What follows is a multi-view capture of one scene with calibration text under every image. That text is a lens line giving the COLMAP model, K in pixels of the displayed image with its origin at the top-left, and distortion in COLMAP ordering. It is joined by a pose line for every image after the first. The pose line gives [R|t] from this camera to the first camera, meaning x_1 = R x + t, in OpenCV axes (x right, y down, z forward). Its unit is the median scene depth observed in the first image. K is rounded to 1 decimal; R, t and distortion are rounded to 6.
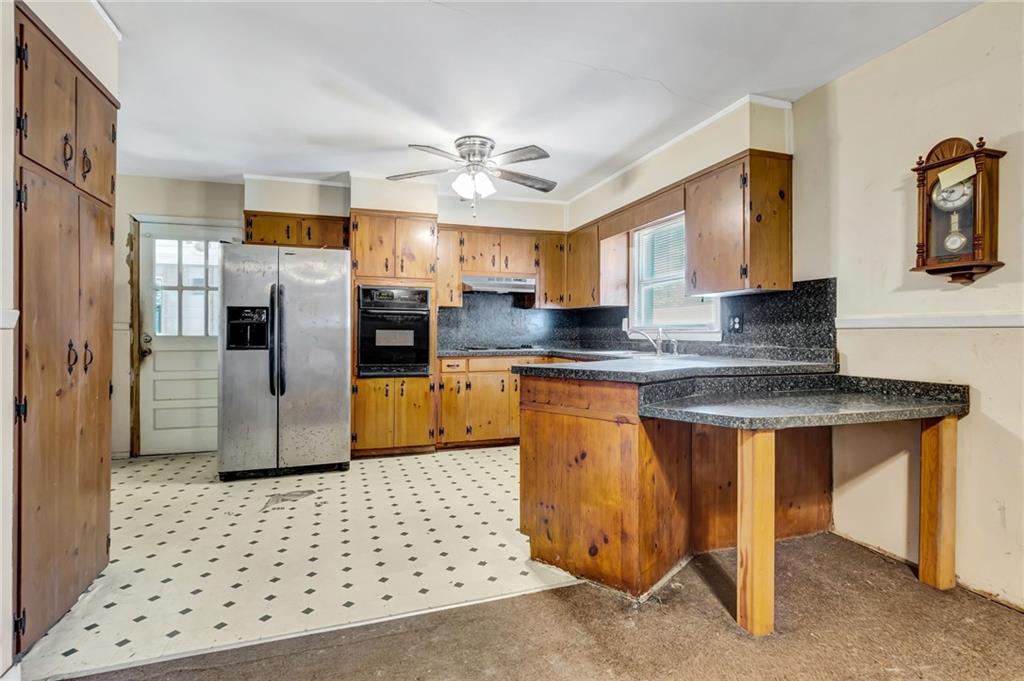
lens RADIAL K [[485.8, 0, 499.7], [0, 485.8, 332.3], [0, 0, 1]] dist [-0.000521, -0.000308]
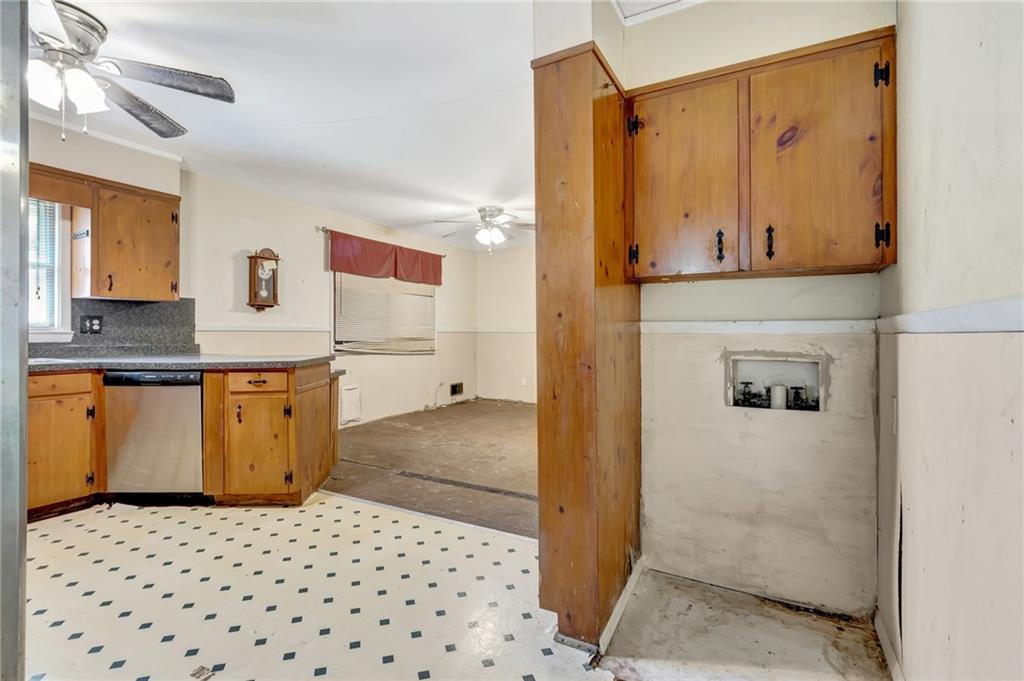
lens RADIAL K [[473.5, 0, 505.6], [0, 473.5, 334.9], [0, 0, 1]] dist [-0.020462, -0.000463]
pose [[-0.689471, -0.005522, 0.724292, -0.739923], [-0.003310, 0.999985, 0.004473, -0.003263], [-0.724306, 0.000686, -0.689478, 0.877672]]
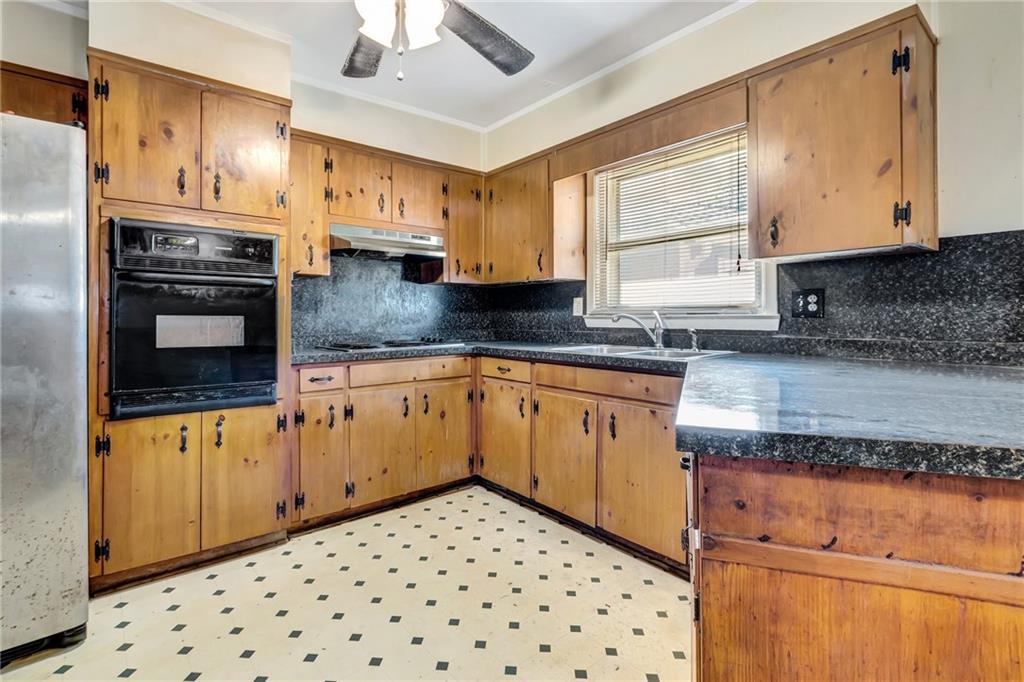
lens RADIAL K [[484.2, 0, 502.1], [0, 484.2, 318.0], [0, 0, 1]] dist [-0.002836, 0.000655]
pose [[0.929471, -0.004701, 0.368865, -0.119801], [0.004466, 0.999989, 0.001489, -0.001416], [-0.368868, 0.000263, 0.929482, 0.454795]]
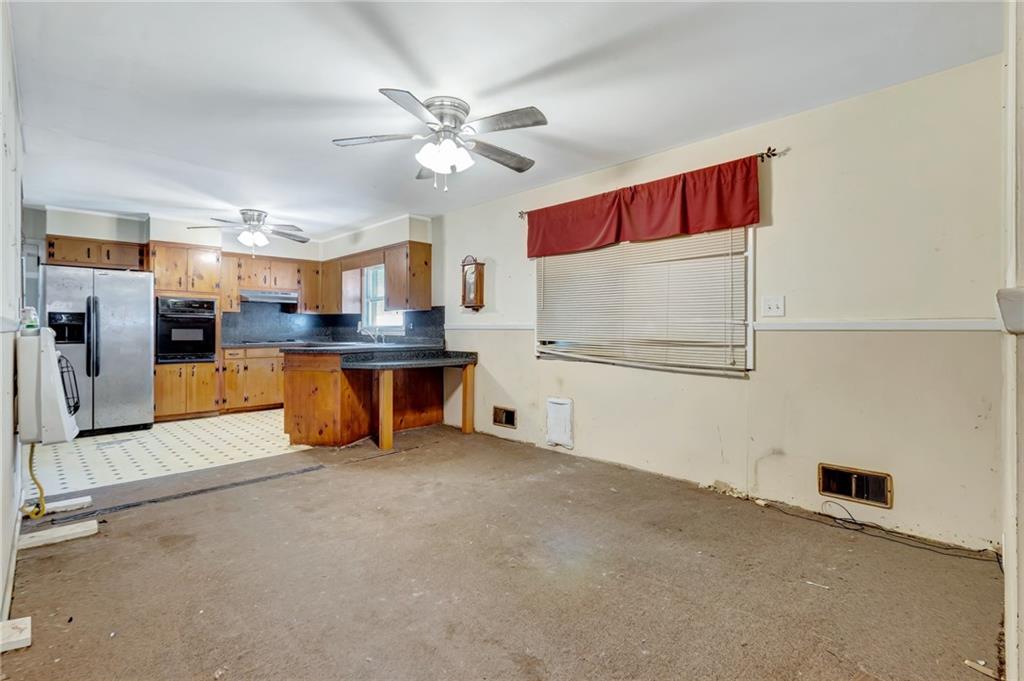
lens RADIAL K [[483.1, 0, 505.4], [0, 483.1, 329.7], [0, 0, 1]] dist [-0.002890, -0.000739]
pose [[0.894957, -0.000059, 0.446153, -0.016633], [-0.000841, 0.999998, 0.001821, -0.006657], [-0.446152, -0.002005, 0.894955, -0.690397]]
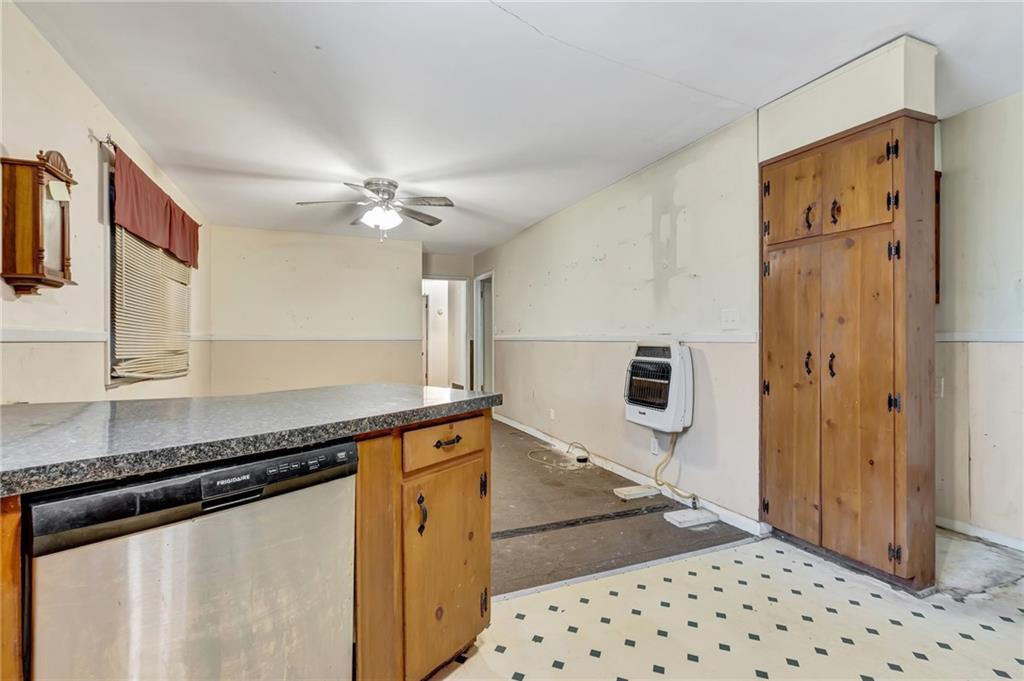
lens RADIAL K [[470.0, 0, 500.2], [0, 470.0, 337.1], [0, 0, 1]] dist [-0.002719, -0.000851]
pose [[-0.997410, 0.000002, -0.071924, 0.047292], [0.000342, 0.999989, -0.004710, -0.007783], [0.071924, -0.004722, -0.997399, 1.033385]]
